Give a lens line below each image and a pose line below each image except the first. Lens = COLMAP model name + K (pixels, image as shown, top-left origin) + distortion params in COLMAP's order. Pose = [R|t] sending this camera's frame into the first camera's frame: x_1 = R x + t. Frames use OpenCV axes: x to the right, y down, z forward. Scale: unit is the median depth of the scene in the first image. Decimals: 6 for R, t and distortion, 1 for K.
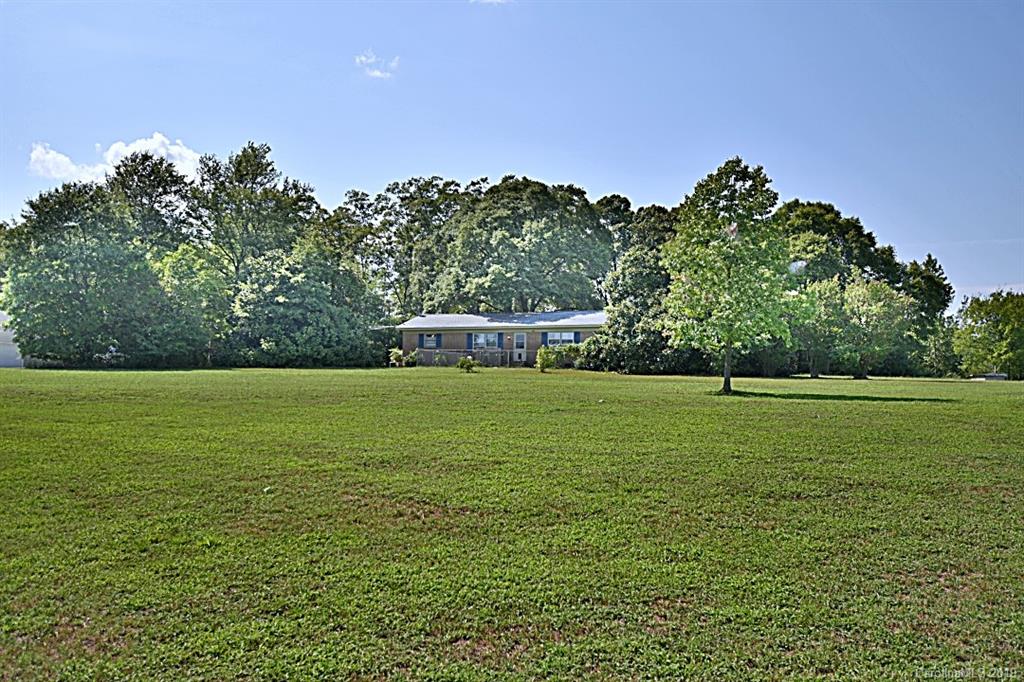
lens RADIAL K [[839.2, 0, 512.4], [0, 839.2, 338.8], [0, 0, 1]] dist [0.019094, 0.000624]
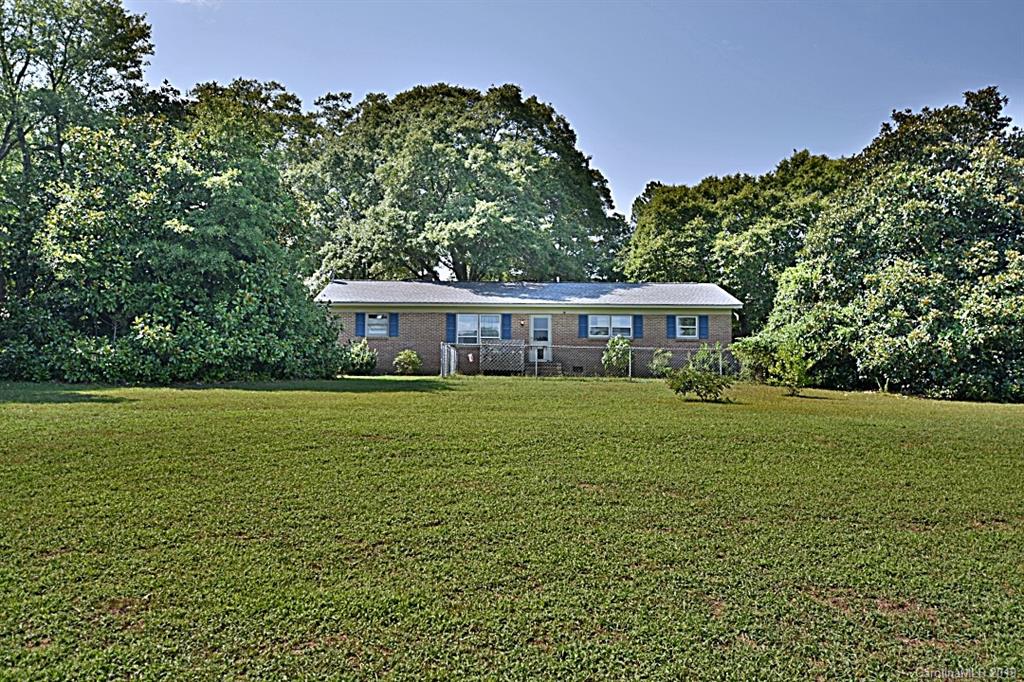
lens RADIAL K [[839.2, 0, 520.2], [0, 839.2, 335.7], [0, 0, 1]] dist [0.019094, 0.000624]
pose [[0.932052, 0.013324, 0.362079, -0.223527], [-0.018660, 0.999763, 0.011246, 0.001153], [-0.361843, -0.017238, 0.932080, 0.445428]]
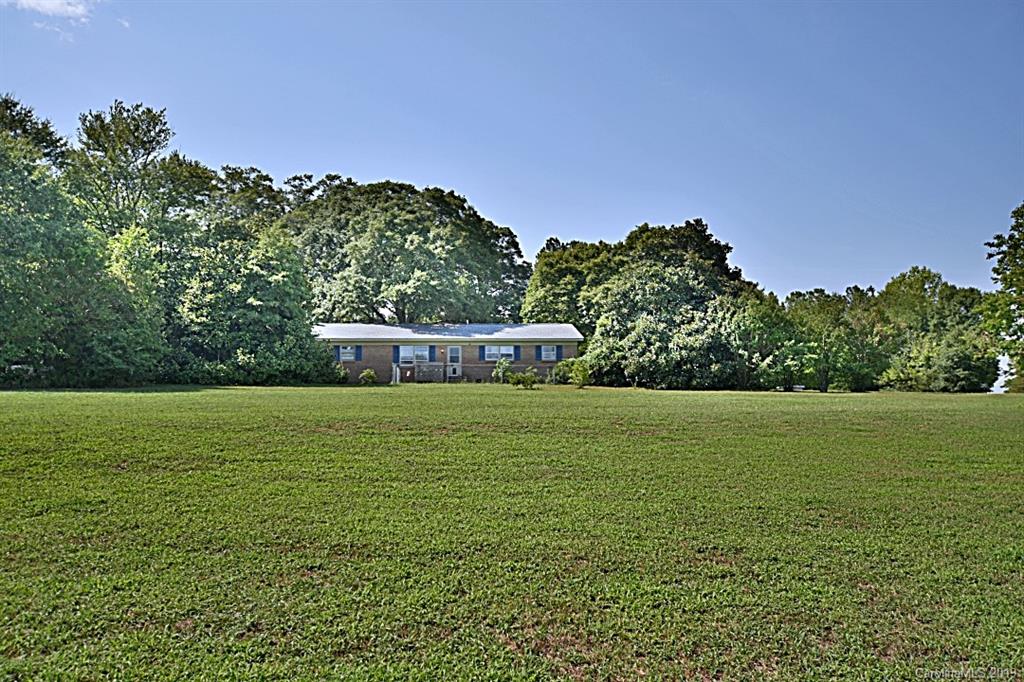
lens RADIAL K [[839.2, 0, 521.6], [0, 839.2, 334.6], [0, 0, 1]] dist [0.019094, 0.000624]
pose [[0.899966, 0.018799, 0.435555, -0.331788], [-0.009586, 0.999682, -0.023339, 0.001407], [-0.435855, 0.016829, 0.899859, 0.128141]]
